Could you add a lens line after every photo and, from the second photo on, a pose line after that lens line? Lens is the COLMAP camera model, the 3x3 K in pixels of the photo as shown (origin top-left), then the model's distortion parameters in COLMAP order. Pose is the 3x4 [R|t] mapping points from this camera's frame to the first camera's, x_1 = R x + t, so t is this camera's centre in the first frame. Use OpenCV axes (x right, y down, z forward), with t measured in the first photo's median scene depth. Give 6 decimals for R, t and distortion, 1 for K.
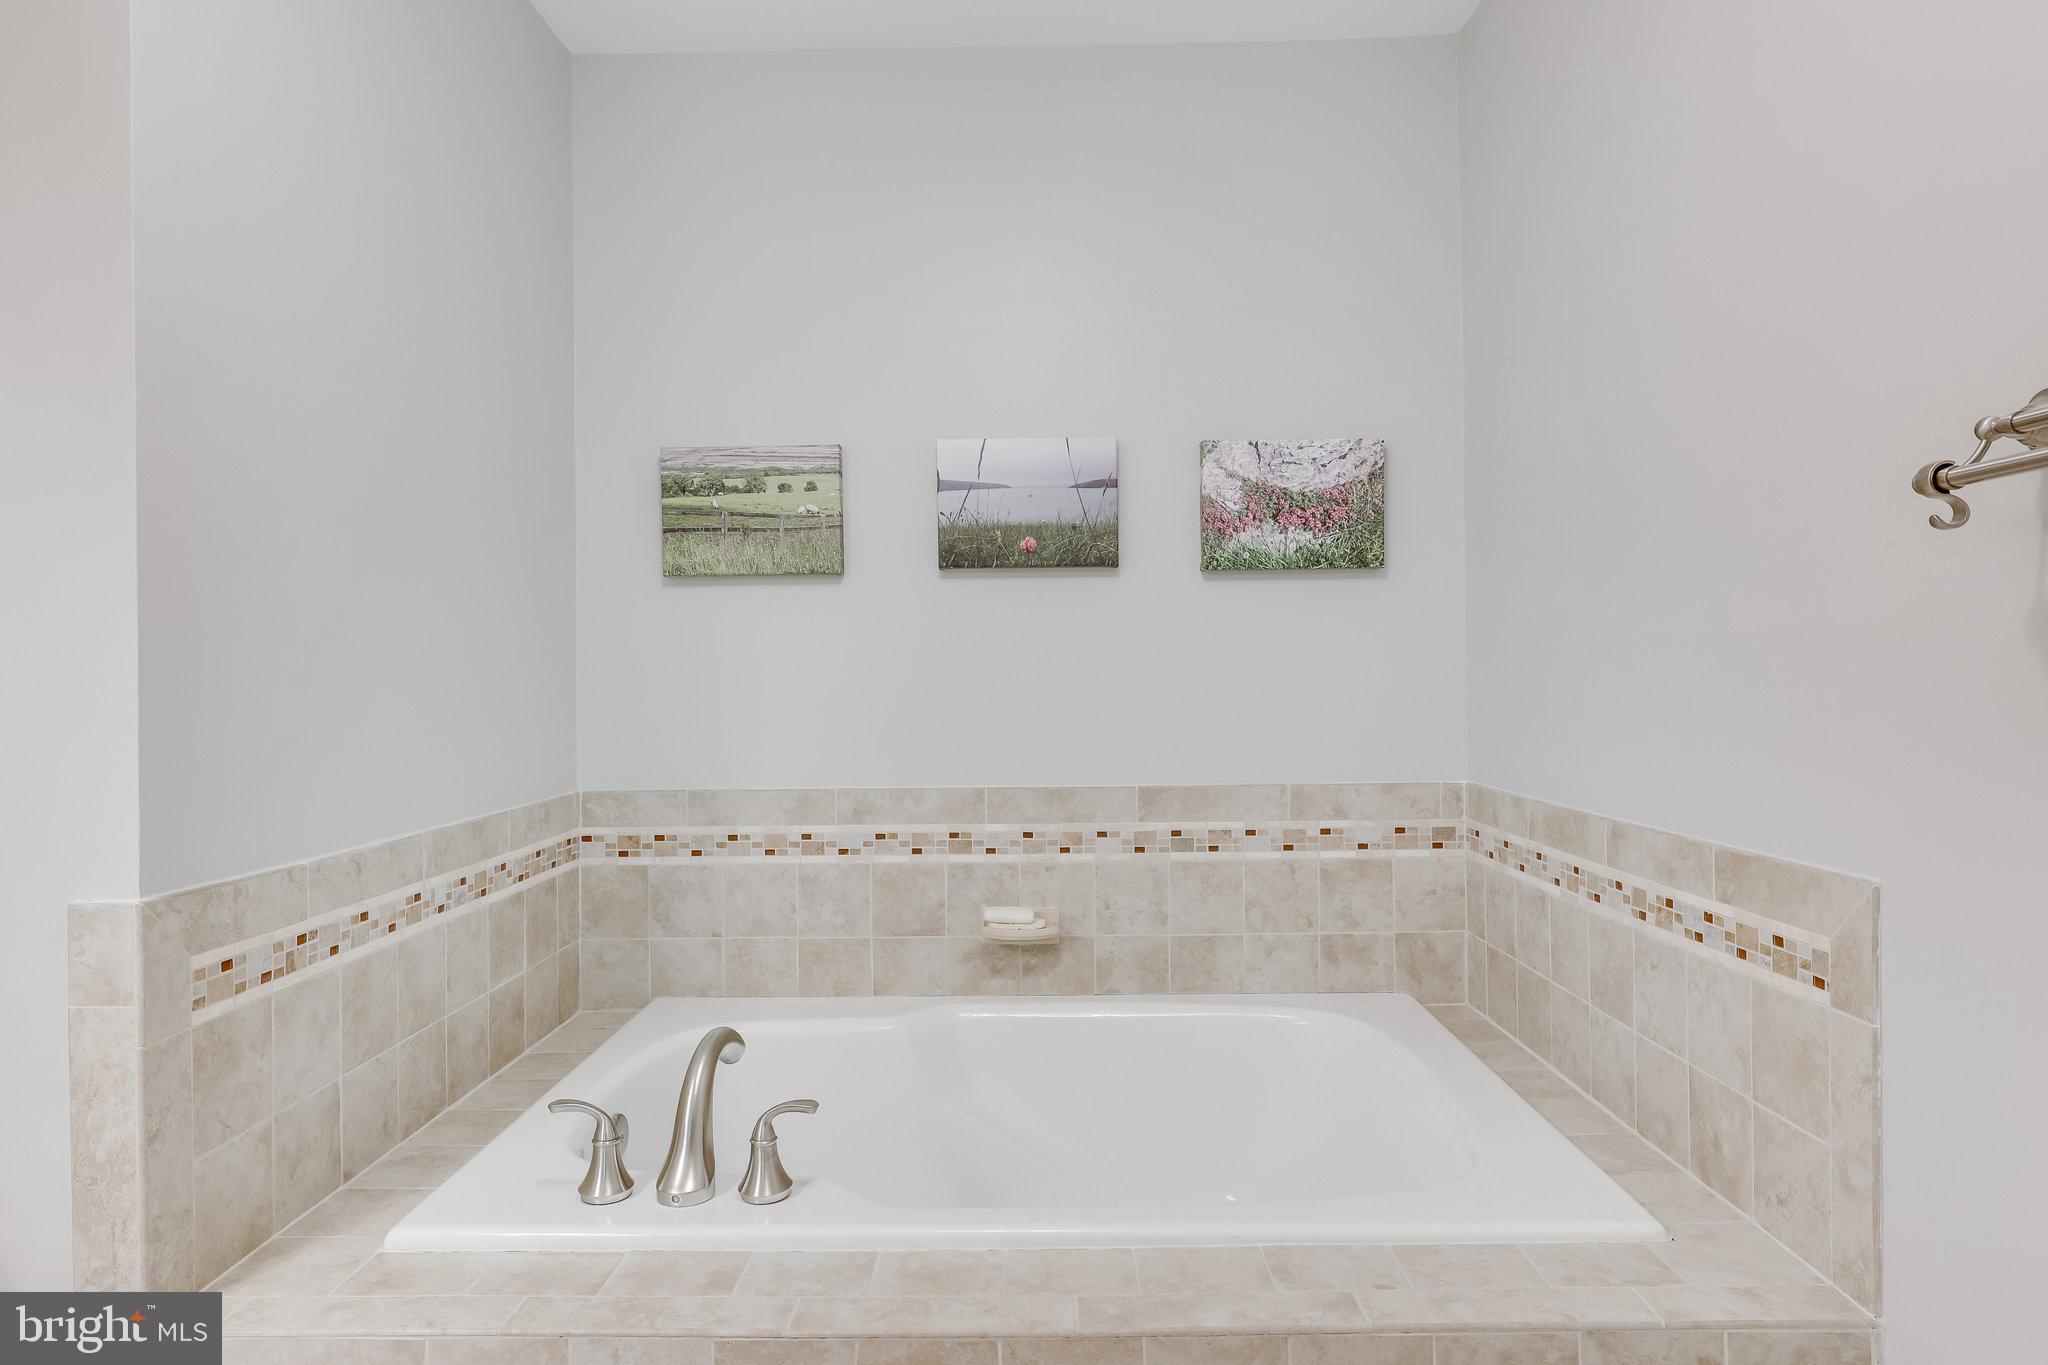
lens RADIAL K [[1292.4, 0, 1025.6], [0, 1292.4, 672.7], [0, 0, 1]] dist [-0.002791, -0.000339]
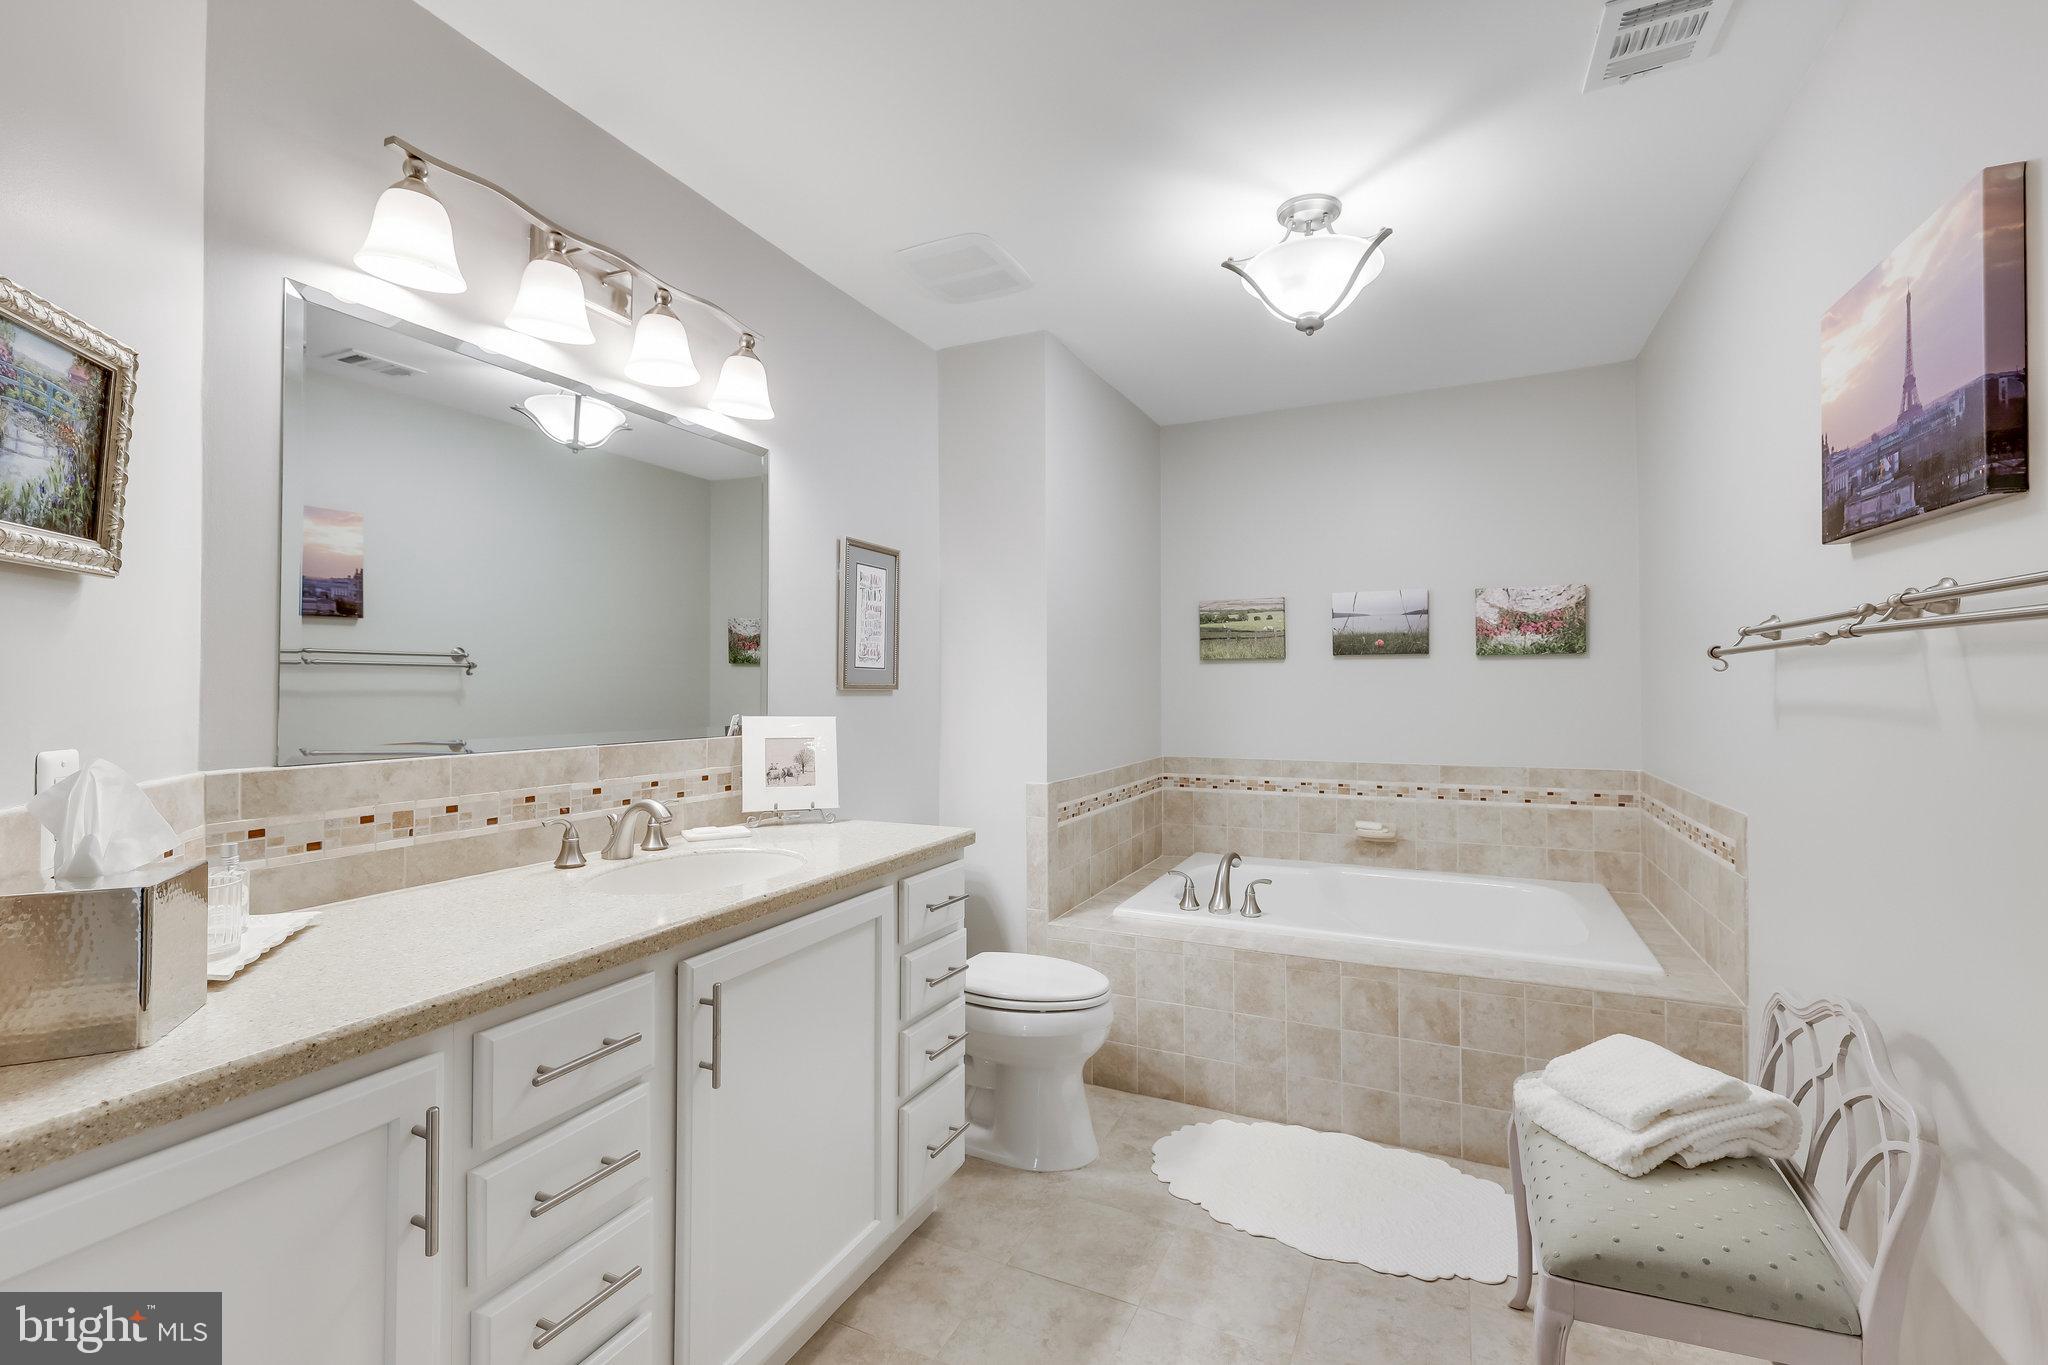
lens RADIAL K [[929.1, 0, 1009.1], [0, 929.1, 674.2], [0, 0, 1]] dist [0.000744, -0.000006]
pose [[0.905729, 0.001838, -0.423853, 0.093267], [-0.005539, 0.999957, -0.007500, -0.036415], [0.423821, 0.009141, 0.905700, -0.563015]]
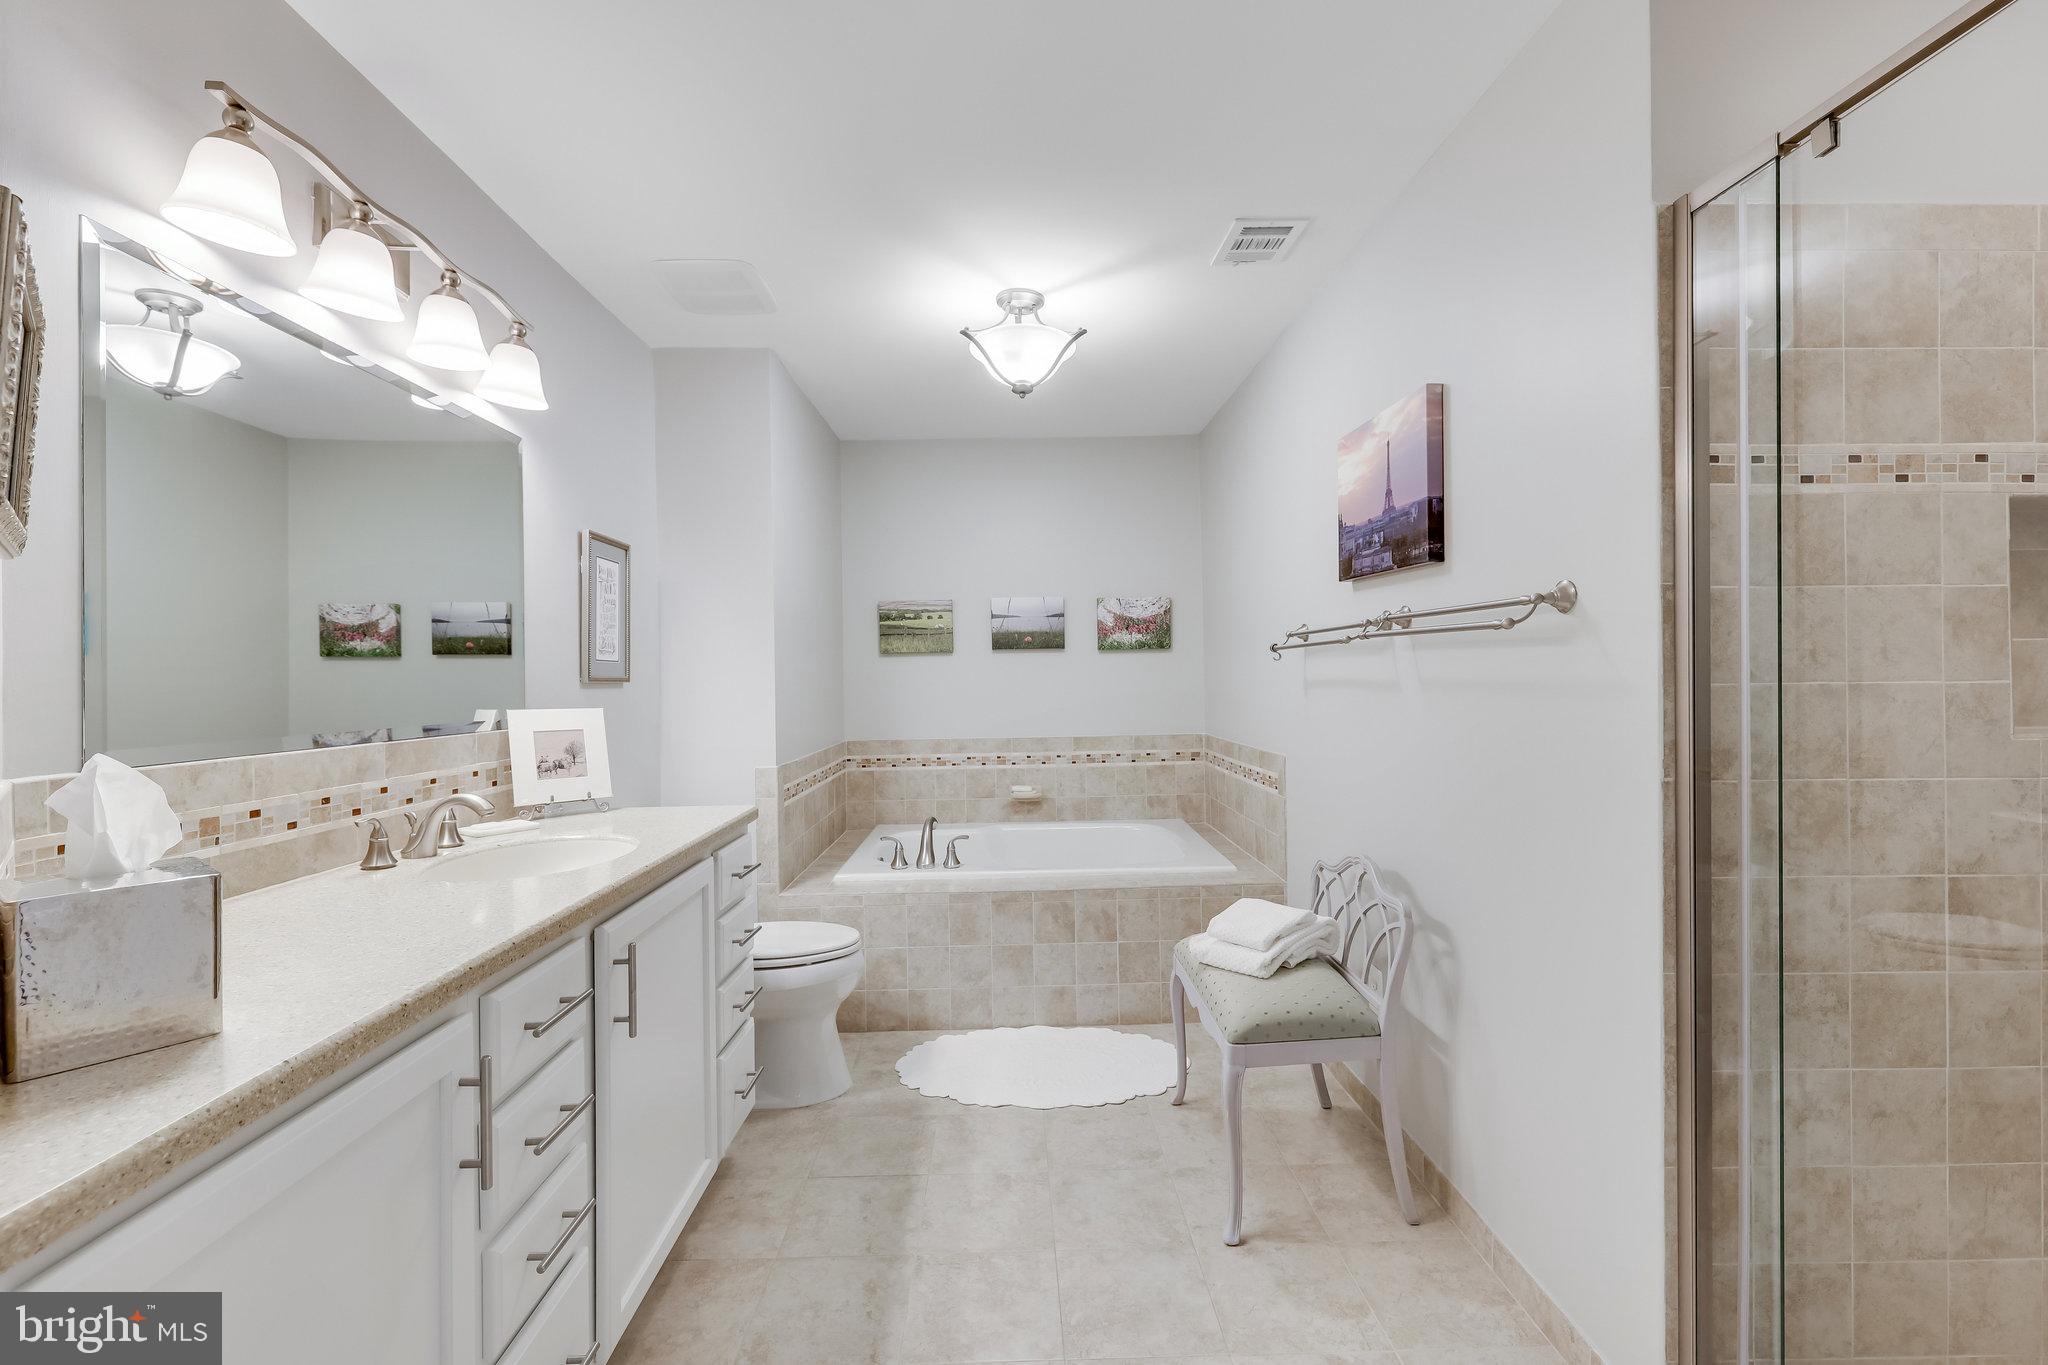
lens RADIAL K [[913.1, 0, 1049.5], [0, 913.1, 674.6], [0, 0, 1]] dist [0.000114, -0.000019]
pose [[0.998352, -0.006034, 0.057071, -0.057925], [0.006083, 0.999981, -0.000685, -0.030822], [-0.057066, 0.001031, 0.998370, -0.753745]]
